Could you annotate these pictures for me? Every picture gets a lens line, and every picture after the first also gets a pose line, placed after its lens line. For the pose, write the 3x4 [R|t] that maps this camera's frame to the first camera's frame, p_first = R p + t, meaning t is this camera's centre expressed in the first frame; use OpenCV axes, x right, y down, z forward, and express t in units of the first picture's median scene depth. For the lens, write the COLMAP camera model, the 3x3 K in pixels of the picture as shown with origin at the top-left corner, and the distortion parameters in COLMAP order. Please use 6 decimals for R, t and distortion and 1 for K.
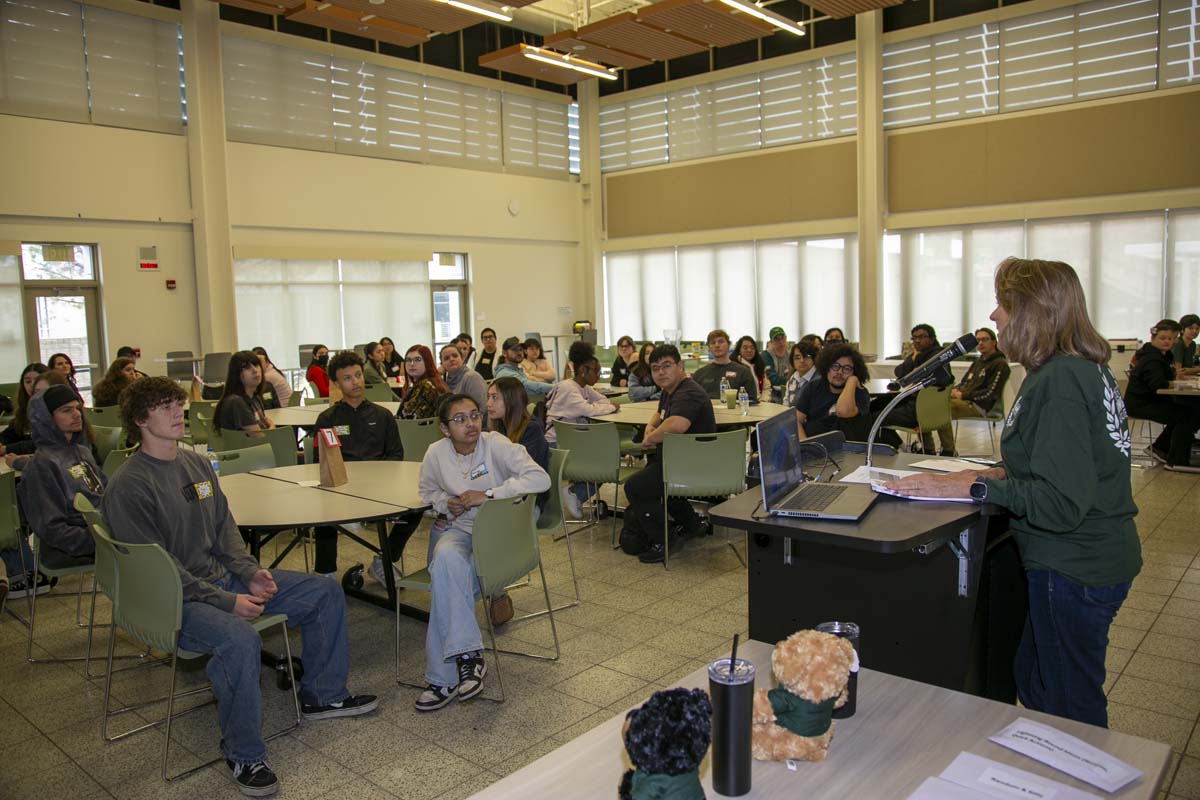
lens RADIAL K [[896.7, 0, 599.3], [0, 896.7, 398.1], [0, 0, 1]] dist [-0.094022, 0.076986]
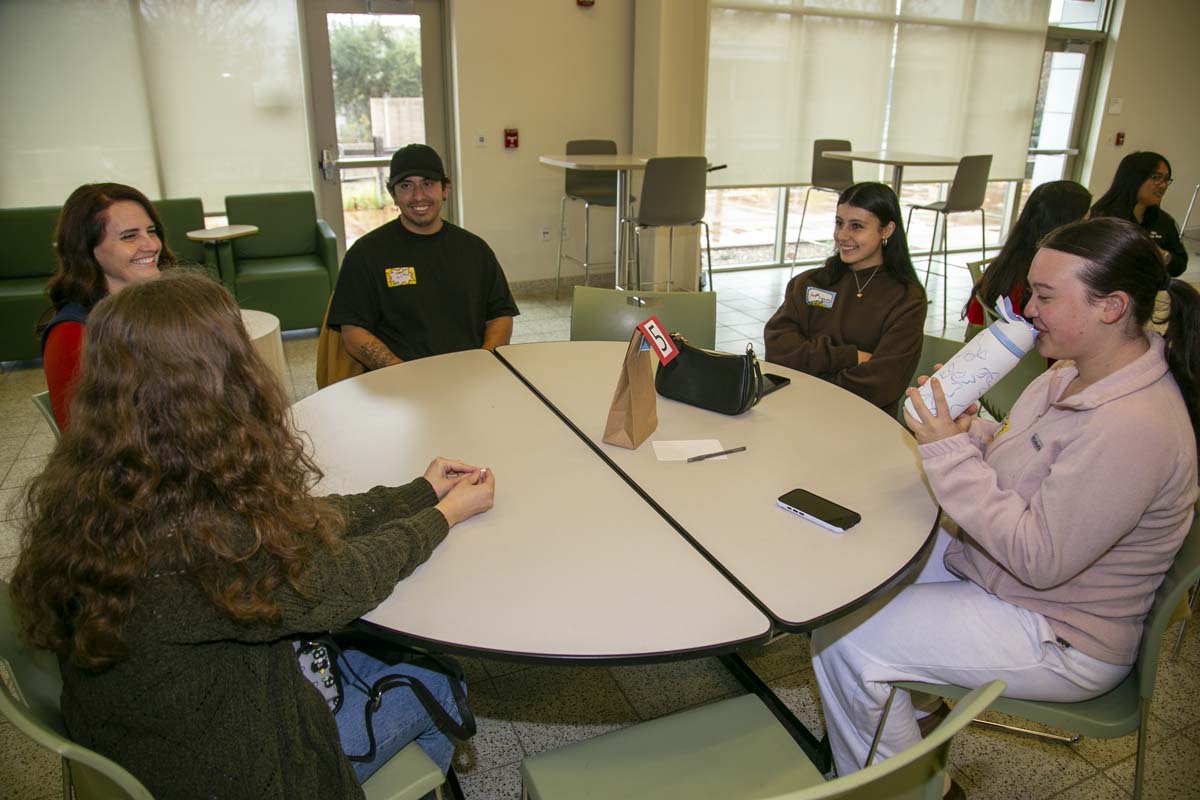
lens RADIAL K [[813.6, 0, 604.2], [0, 813.6, 400.7], [0, 0, 1]] dist [-0.123510, 0.062360]
pose [[0.906780, 0.195503, -0.373535, -0.297155], [-0.082564, 0.951175, 0.297403, -0.052359], [0.413441, -0.238839, 0.878648, 0.621865]]
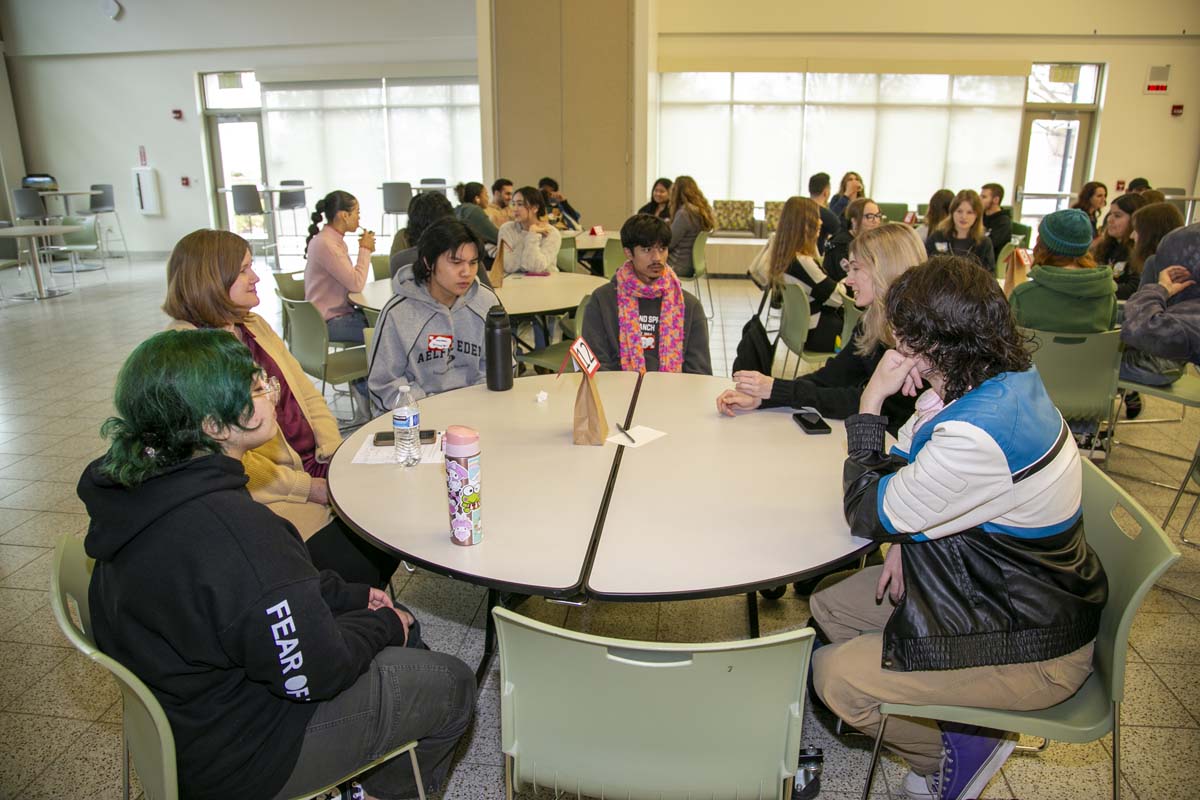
lens RADIAL K [[813.6, 0, 604.2], [0, 813.6, 400.7], [0, 0, 1]] dist [-0.123510, 0.062360]
pose [[0.552540, 0.277176, -0.786049, -0.127052], [-0.096570, 0.958023, 0.269936, -0.002212], [0.827873, -0.073242, 0.556113, 0.077182]]
